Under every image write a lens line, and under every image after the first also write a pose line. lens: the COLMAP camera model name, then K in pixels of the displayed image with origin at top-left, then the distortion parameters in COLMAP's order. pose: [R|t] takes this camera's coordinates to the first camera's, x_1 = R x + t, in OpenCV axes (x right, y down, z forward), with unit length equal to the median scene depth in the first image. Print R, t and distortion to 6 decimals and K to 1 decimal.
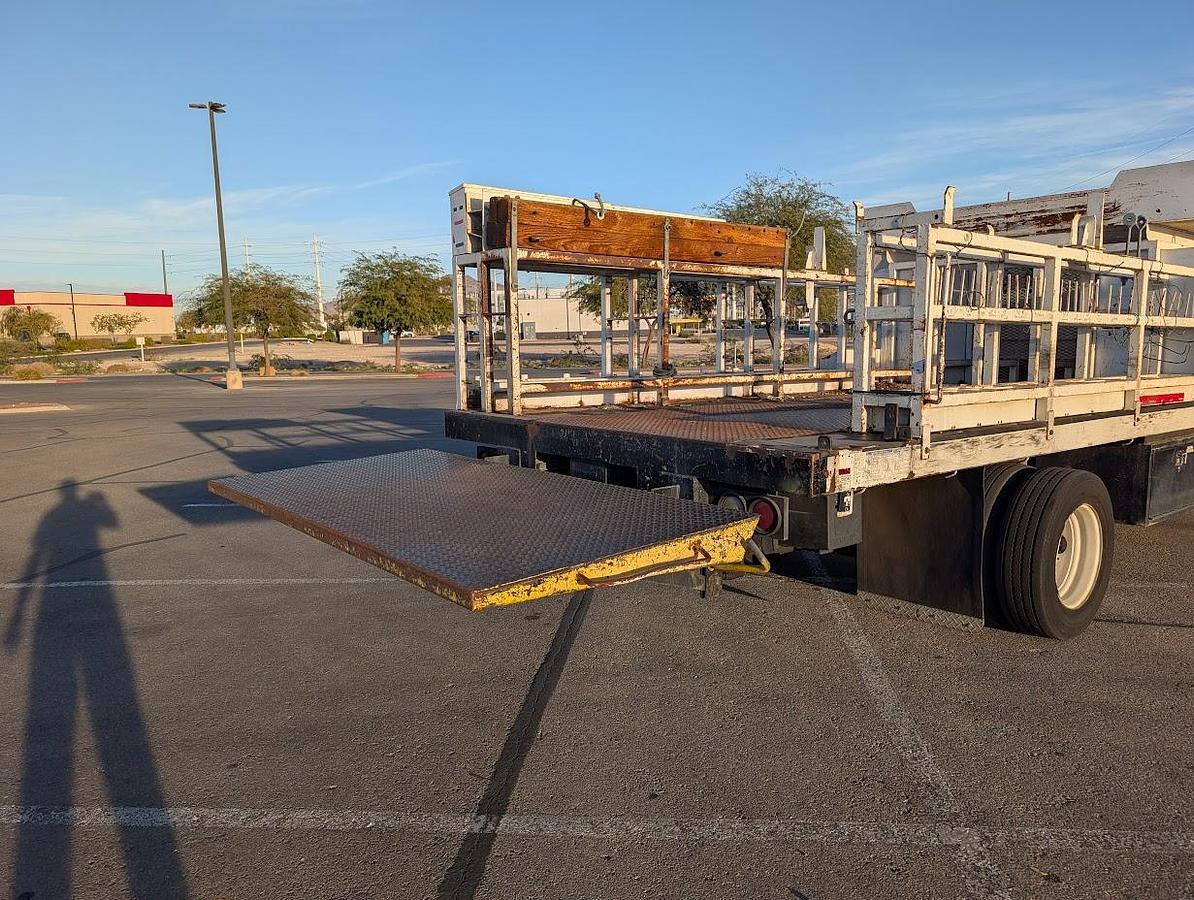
lens RADIAL K [[860.4, 0, 603.4], [0, 860.4, 452.9], [0, 0, 1]] dist [0.009419, -0.003743]
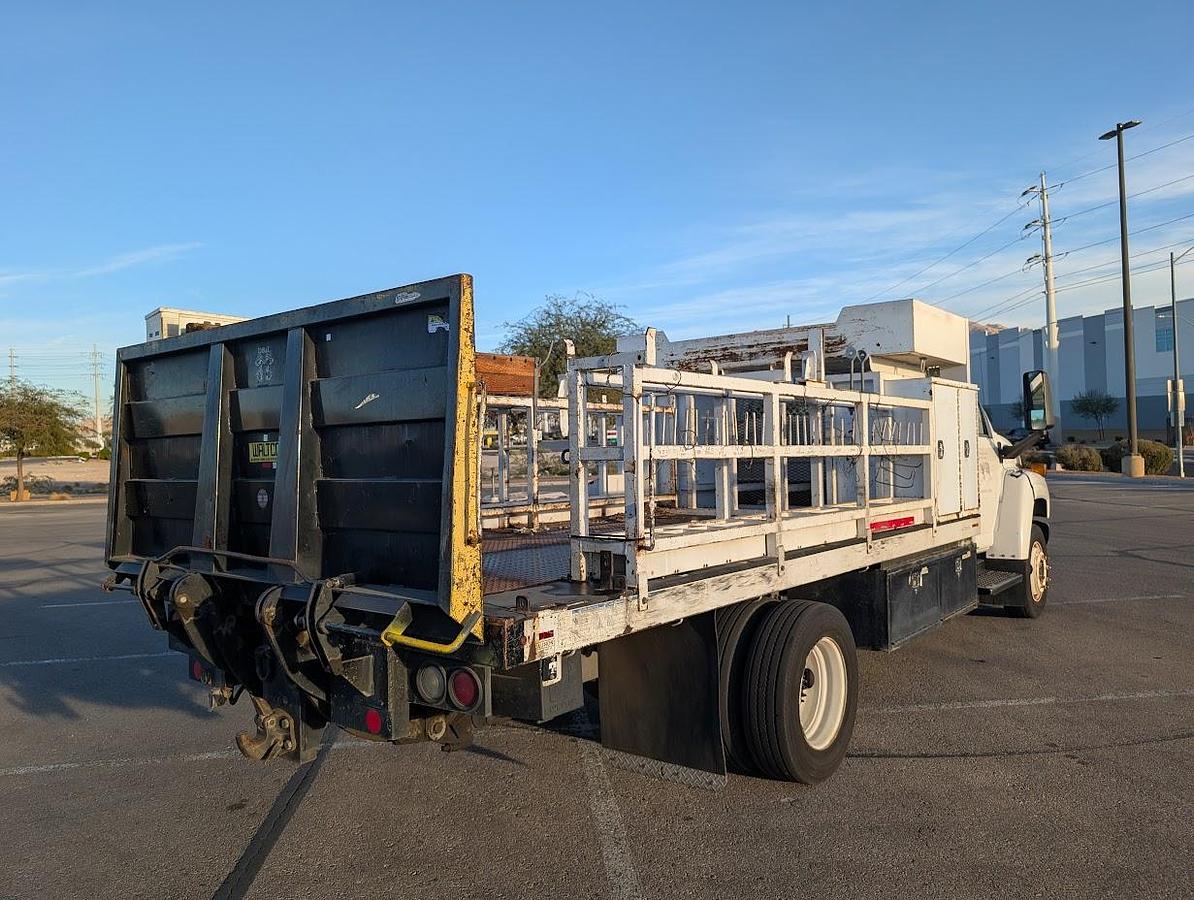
lens RADIAL K [[865.1, 0, 592.2], [0, 865.1, 435.8], [0, 0, 1]] dist [0.004222, -0.000281]
pose [[0.979594, -0.007898, 0.200830, 0.099474], [0.037724, 0.988694, -0.145125, -0.033667], [-0.197413, 0.149740, 0.968817, 0.060923]]
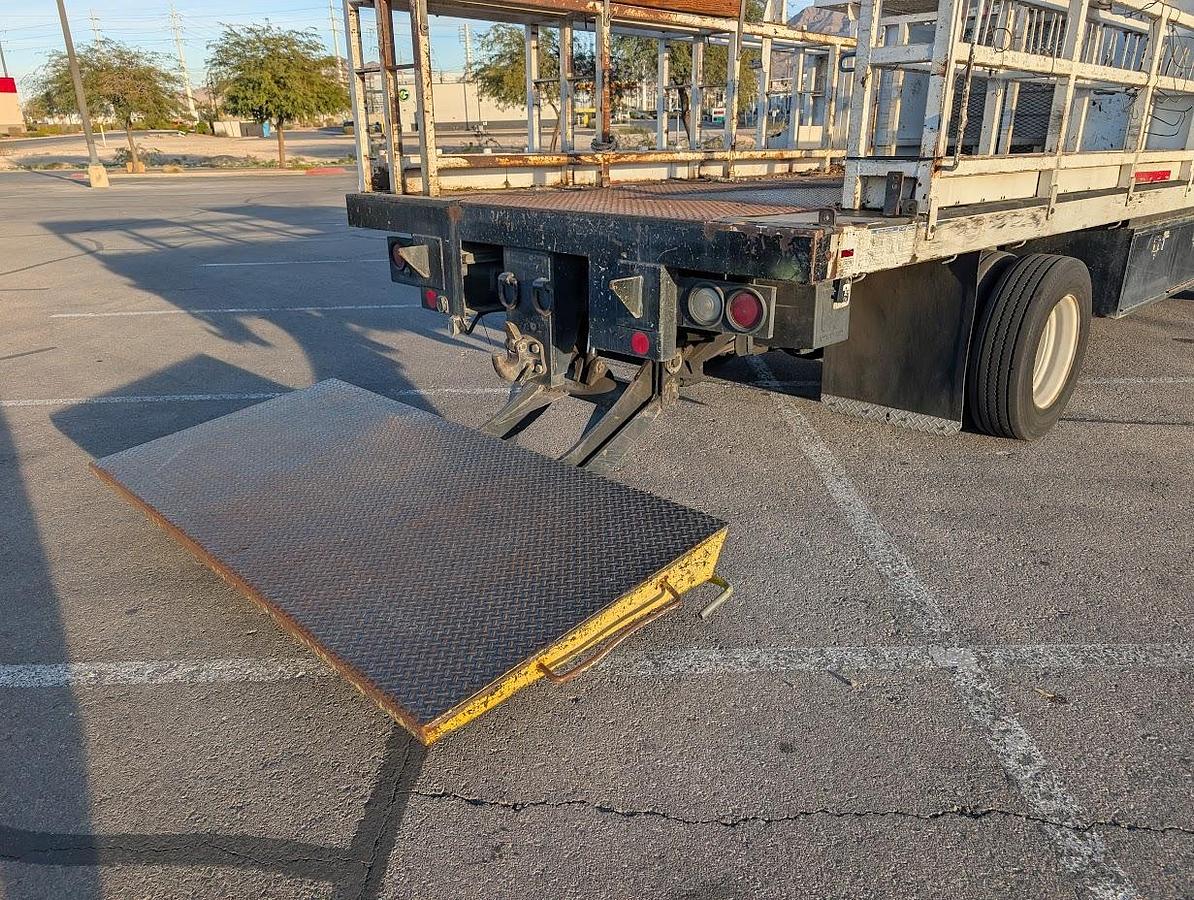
lens RADIAL K [[863.3, 0, 579.6], [0, 863.3, 461.1], [0, 0, 1]] dist [0.003580, 0.000698]
pose [[0.996717, -0.028574, 0.075754, -0.030381], [0.010405, 0.973101, 0.230143, 0.014483], [-0.080293, -0.228599, 0.970204, 0.112612]]
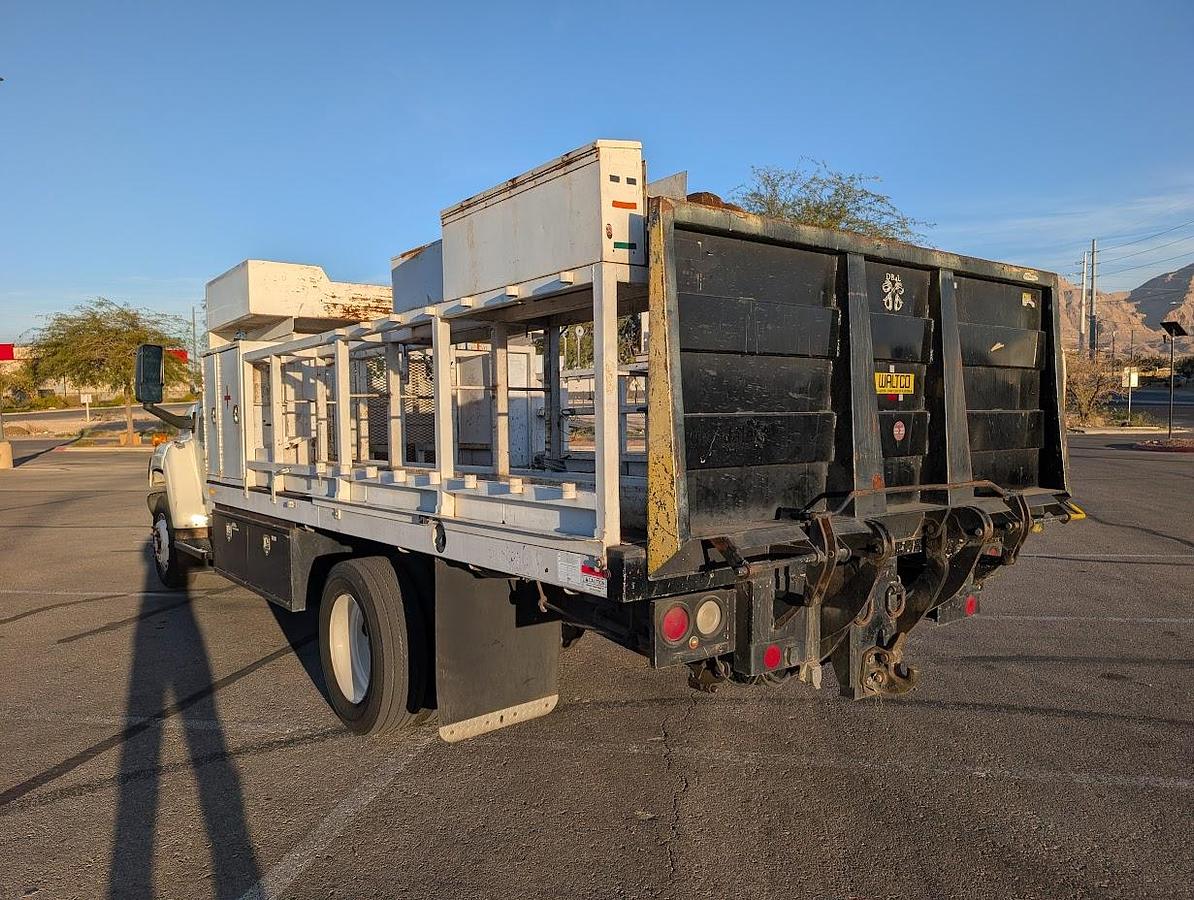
lens RADIAL K [[865.1, 0, 592.2], [0, 865.1, 435.8], [0, 0, 1]] dist [0.004222, -0.000281]
pose [[0.046202, -0.008933, 0.998892, -0.759432], [0.133761, 0.991010, 0.002675, -0.130953], [-0.989936, 0.133489, 0.046981, 1.062612]]
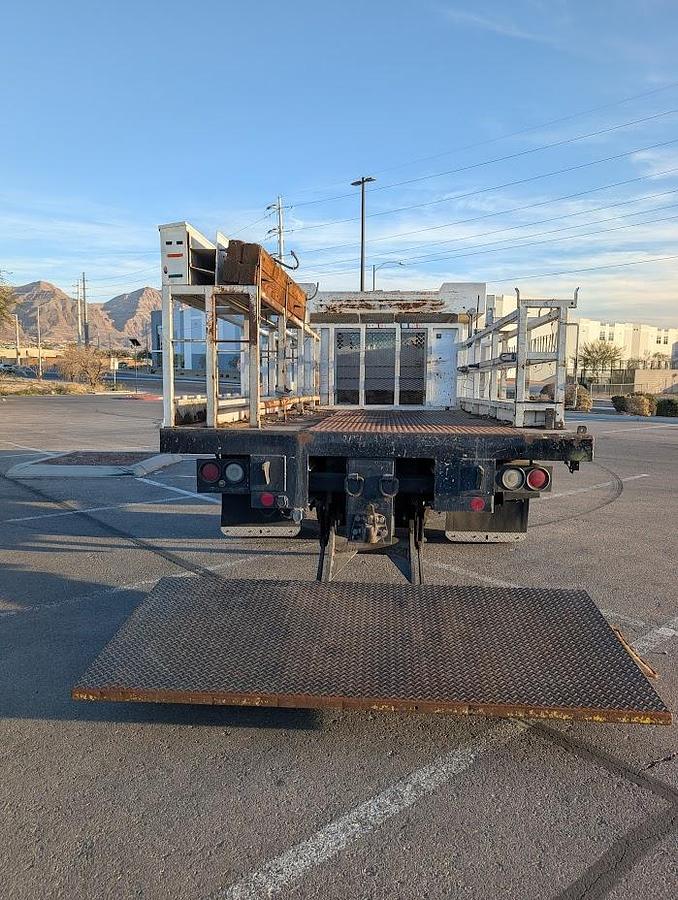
lens RADIAL K [[650.7, 0, 339.0], [0, 650.7, 450.0], [0, 0, 1]] dist [0.003580, 0.000698]
pose [[0.689080, -0.057906, 0.722368, -0.666457], [0.076404, 0.997052, 0.007042, -0.012020], [-0.720646, 0.050339, 0.691473, 0.304534]]
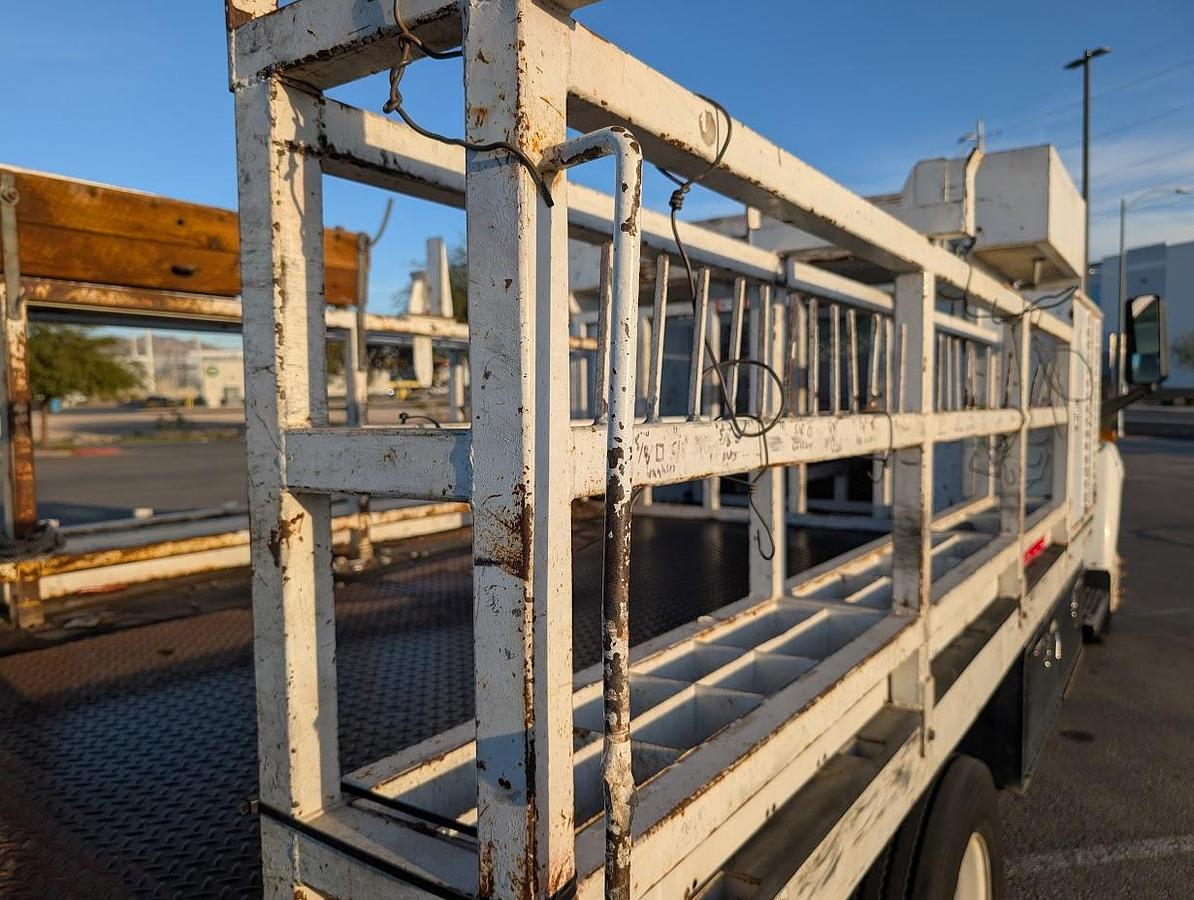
lens RADIAL K [[880.8, 0, 577.0], [0, 880.8, 450.9], [0, 0, 1]] dist [0.002510, 0.001670]
pose [[0.962576, -0.018637, 0.270370, 0.242759], [0.039561, 0.996609, -0.072146, -0.111616], [-0.268109, 0.080142, 0.960049, 0.595425]]
